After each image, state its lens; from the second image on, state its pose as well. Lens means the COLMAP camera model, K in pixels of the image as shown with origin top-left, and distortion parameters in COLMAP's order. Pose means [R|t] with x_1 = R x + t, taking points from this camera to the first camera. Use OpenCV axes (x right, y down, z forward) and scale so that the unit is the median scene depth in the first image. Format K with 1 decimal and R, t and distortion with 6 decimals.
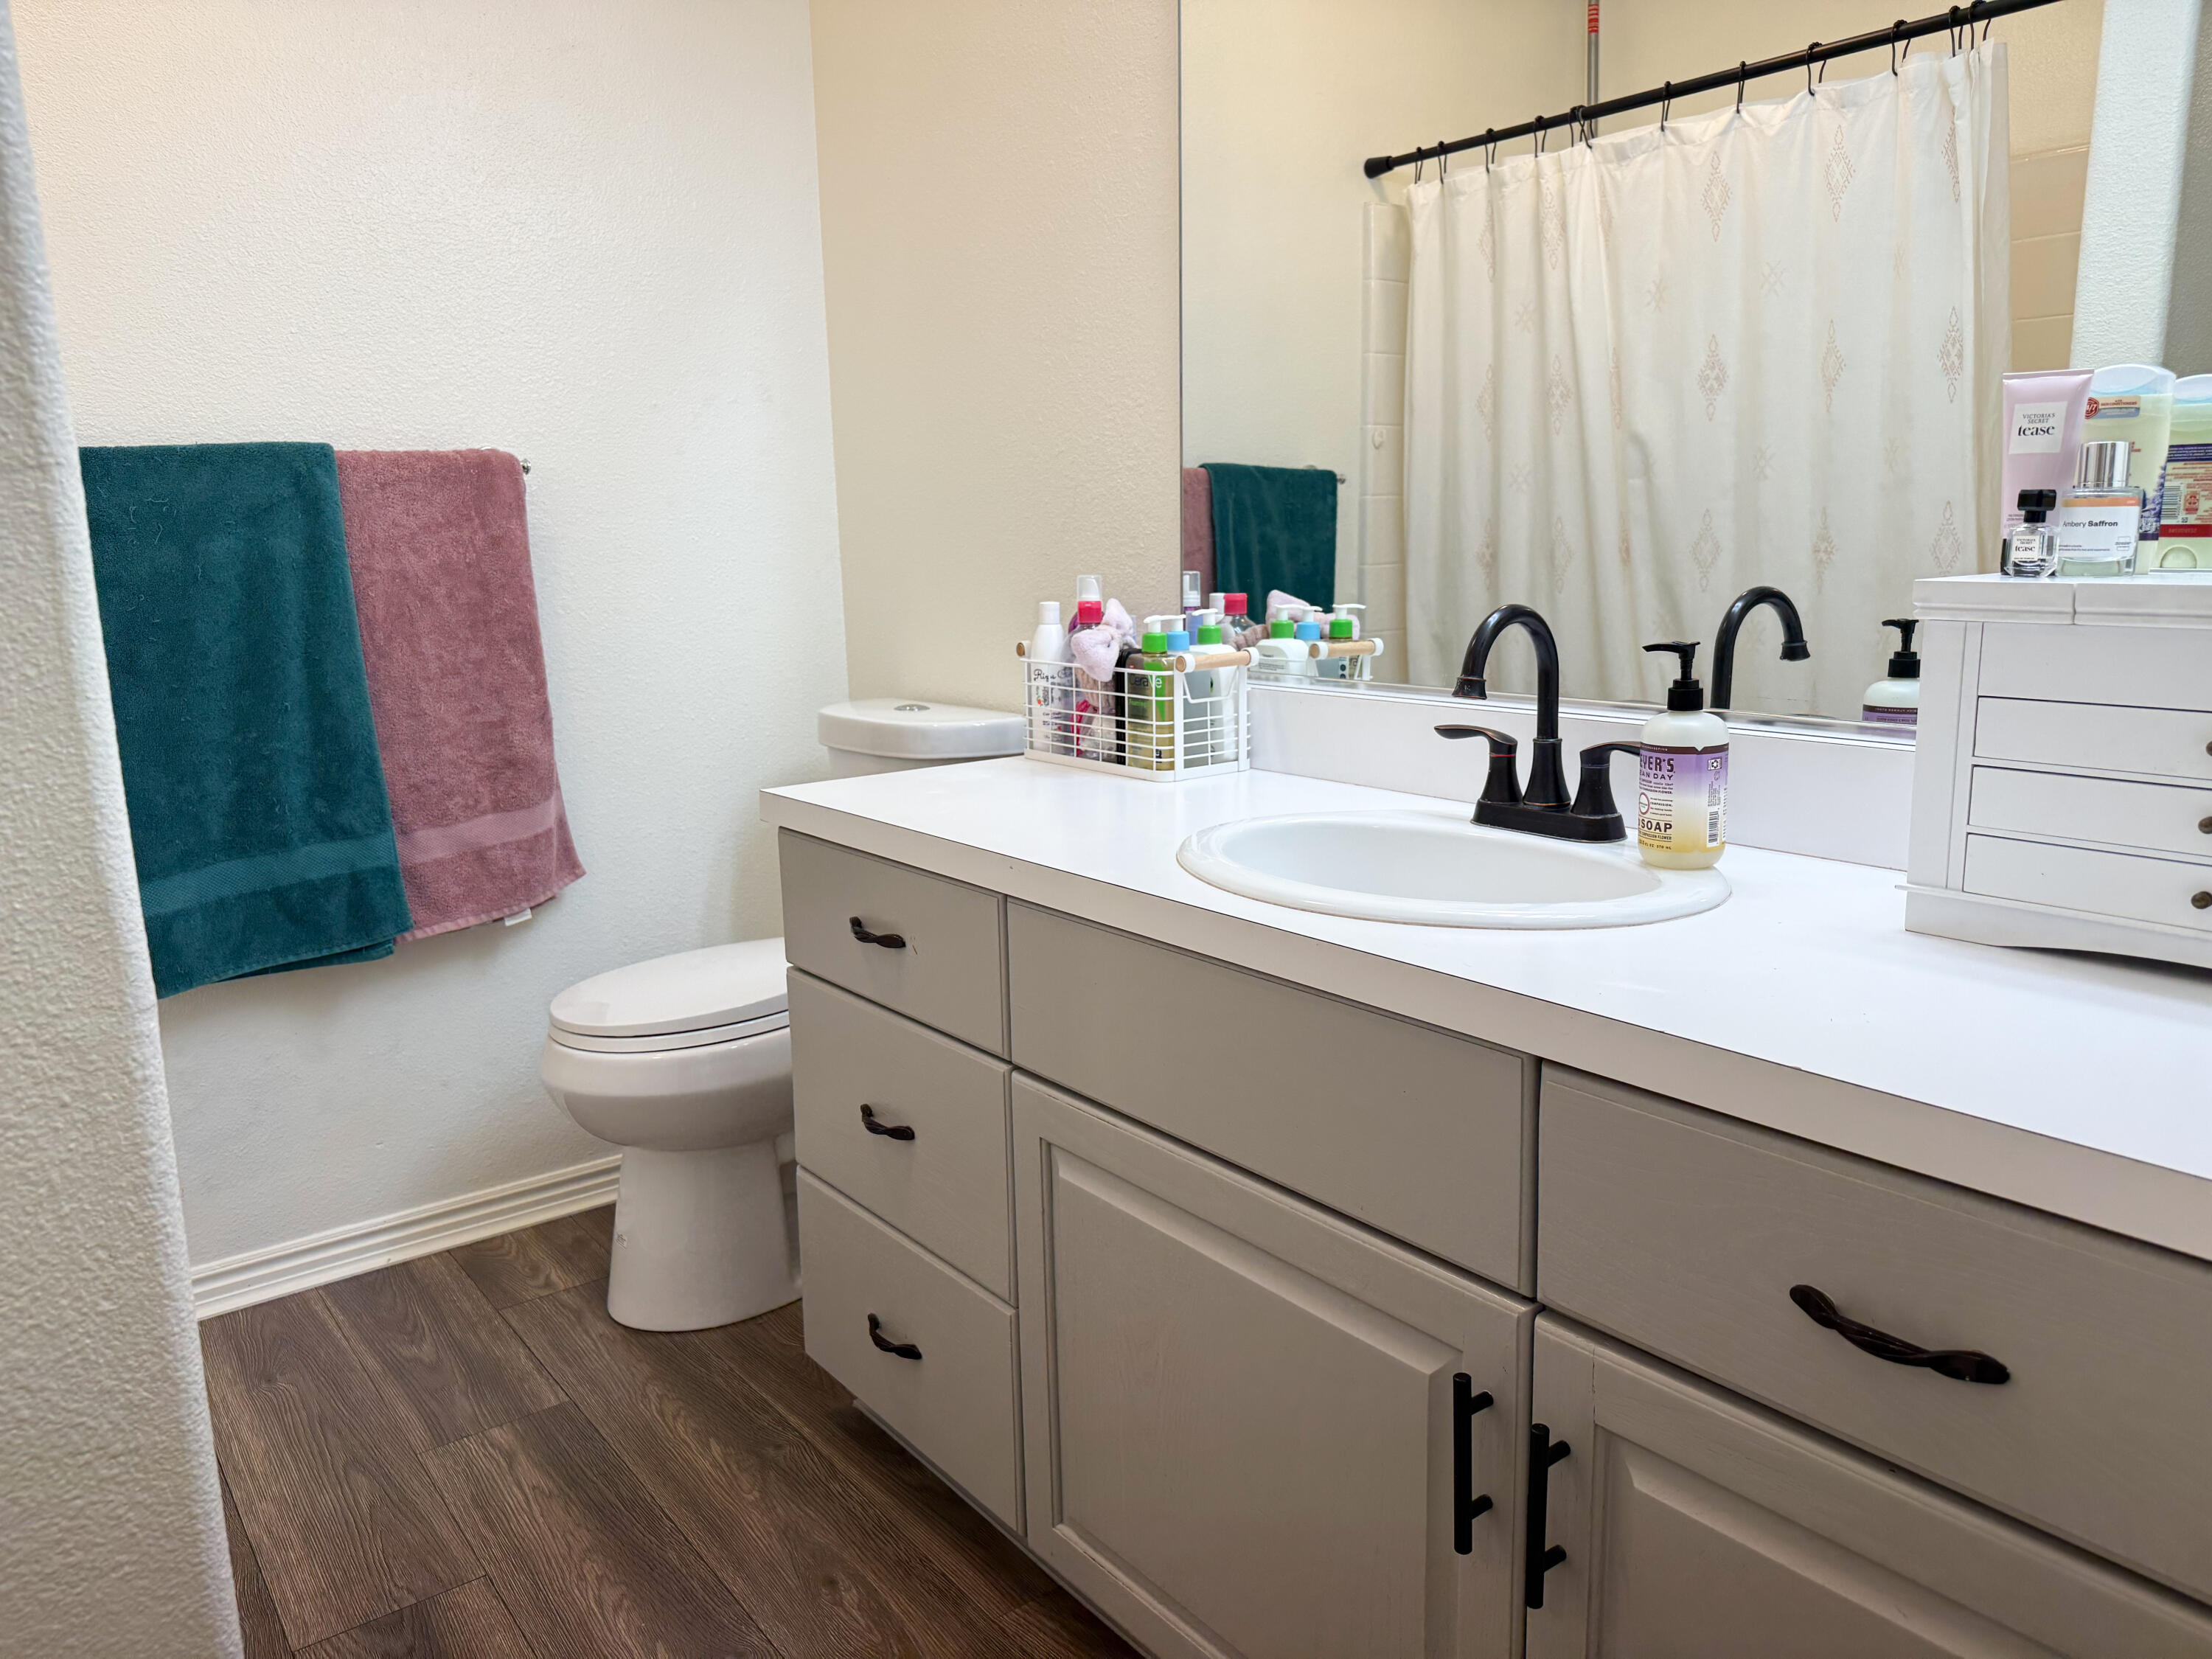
lens RADIAL K [[1562.2, 0, 1108.7], [0, 1562.2, 826.8], [0, 0, 1]] dist [0.061507, -0.066462]
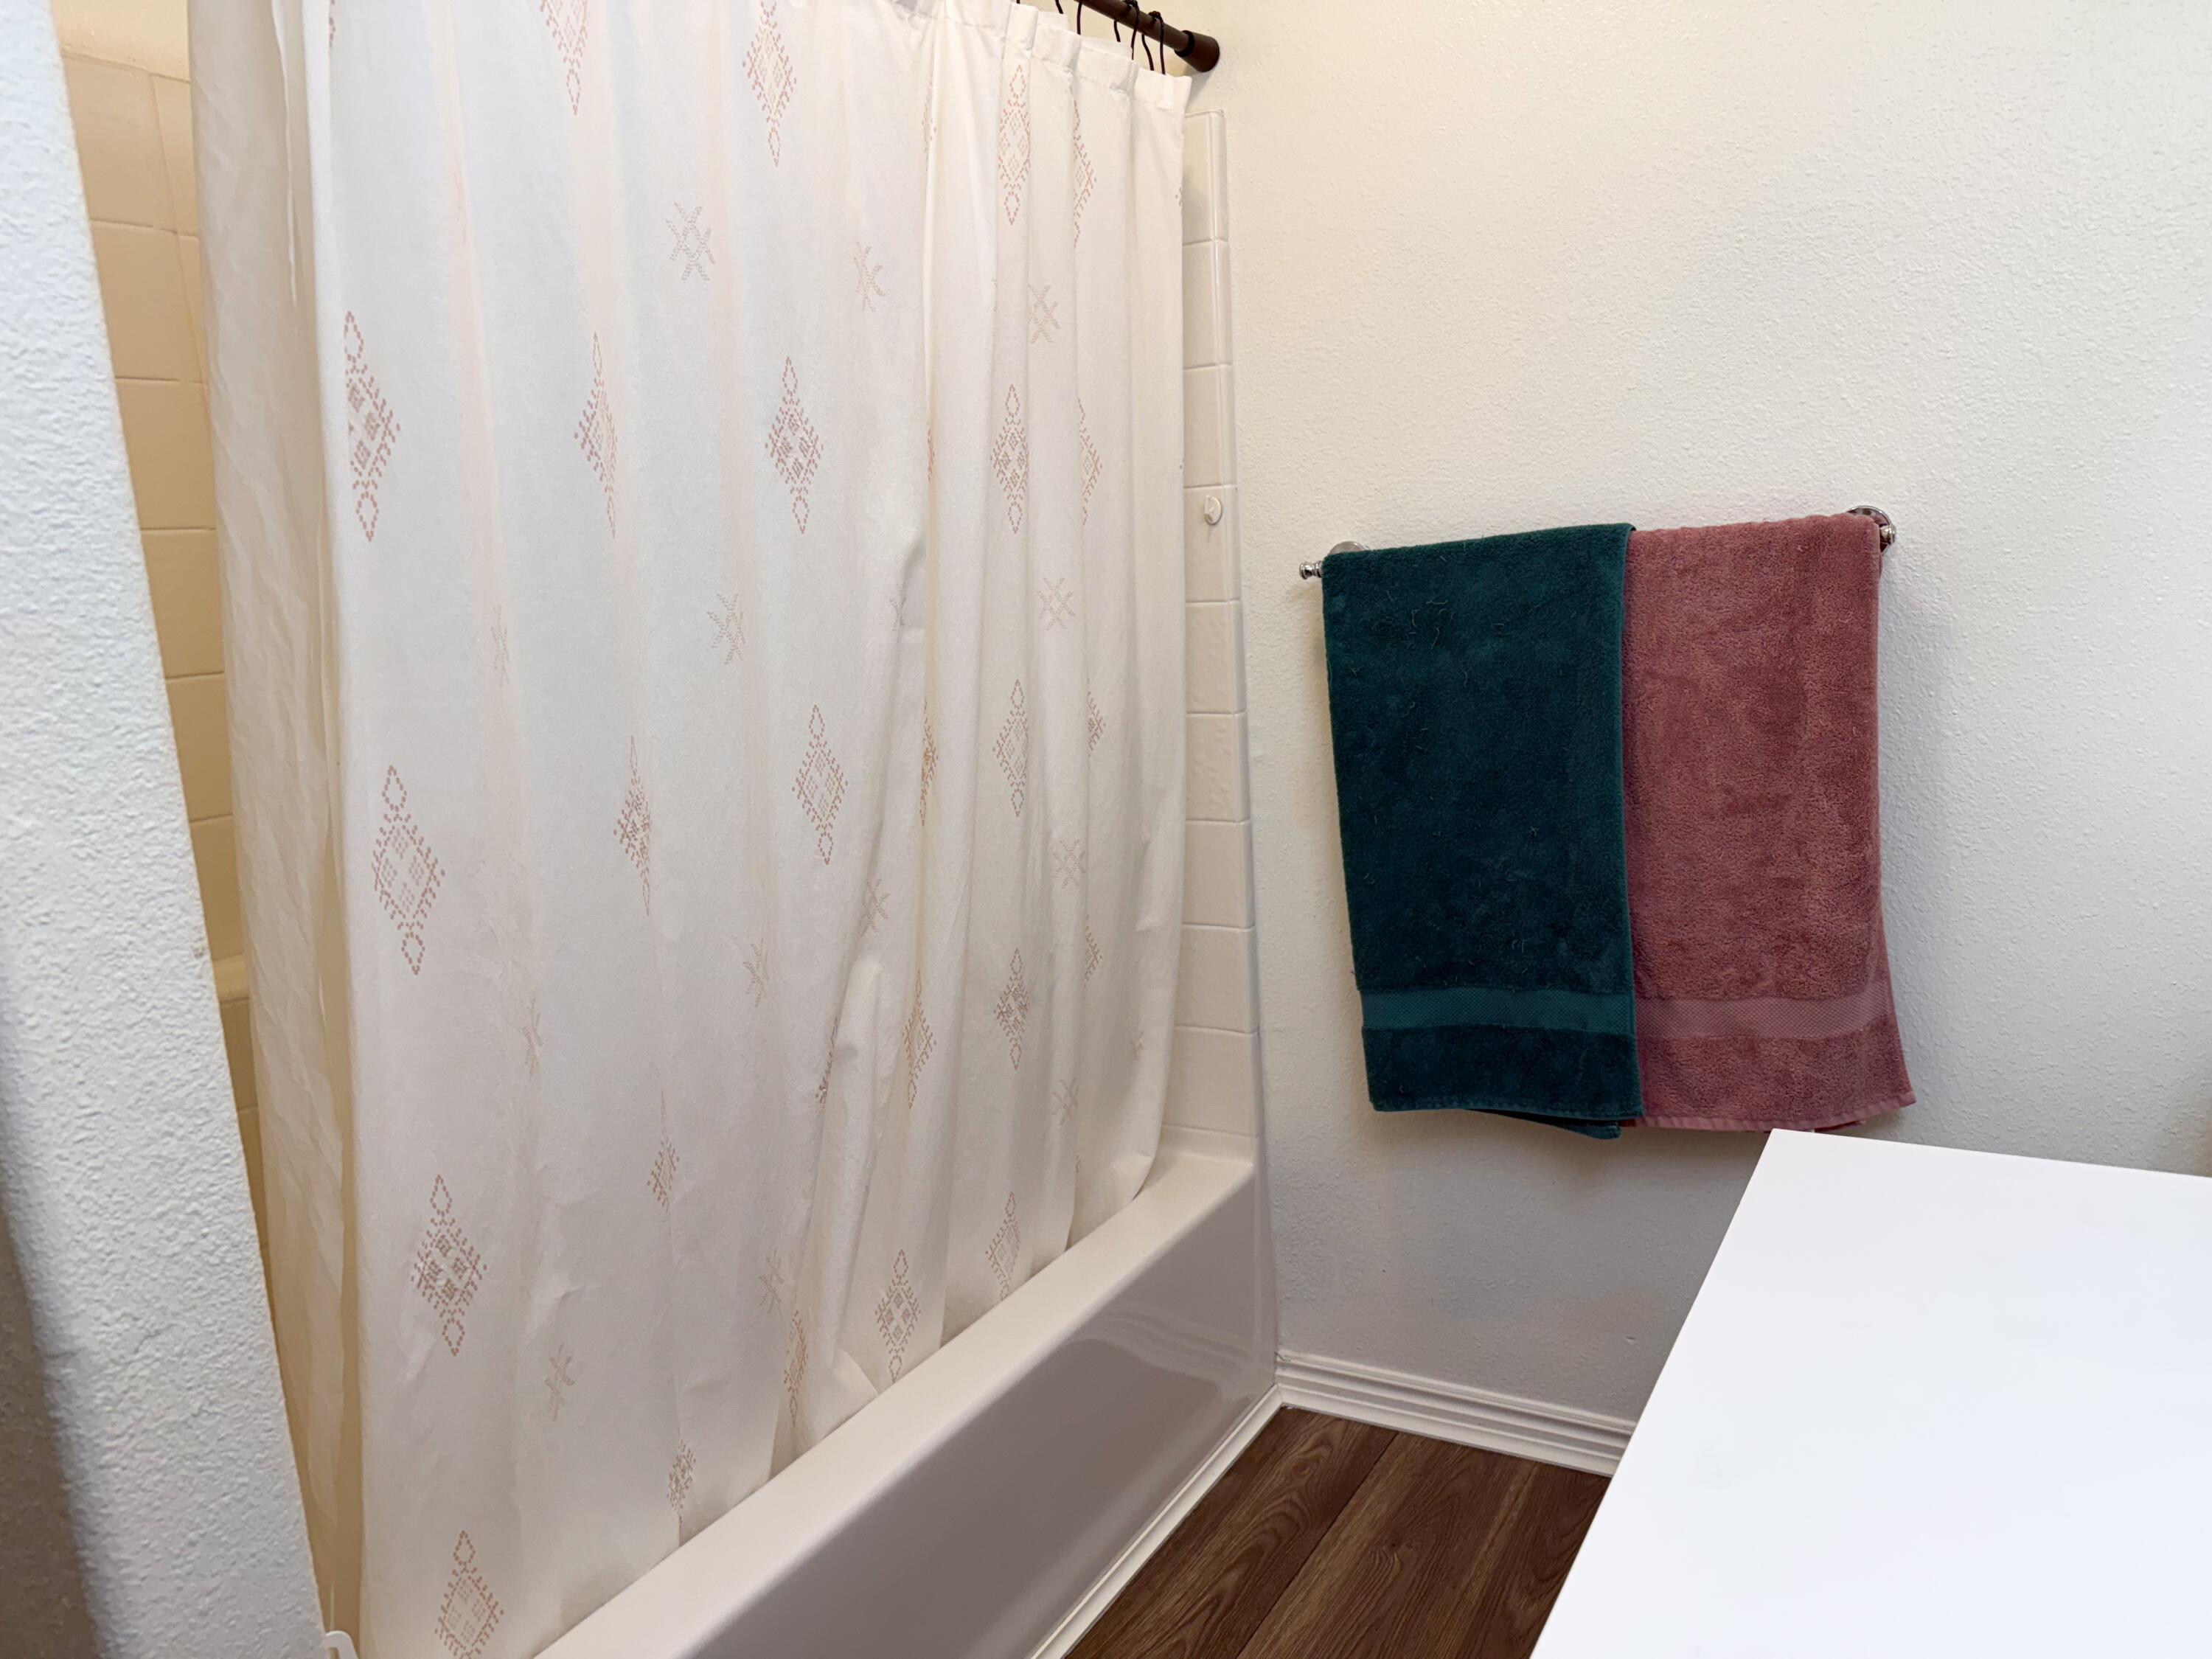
lens RADIAL K [[1562.2, 0, 1104.7], [0, 1562.2, 840.4], [0, 0, 1]] dist [0.061507, -0.066462]
pose [[0.372248, 0.164100, -0.913511, 0.173782], [-0.119894, 0.984501, 0.127997, -0.146124], [0.920357, 0.061878, 0.386153, 0.423827]]
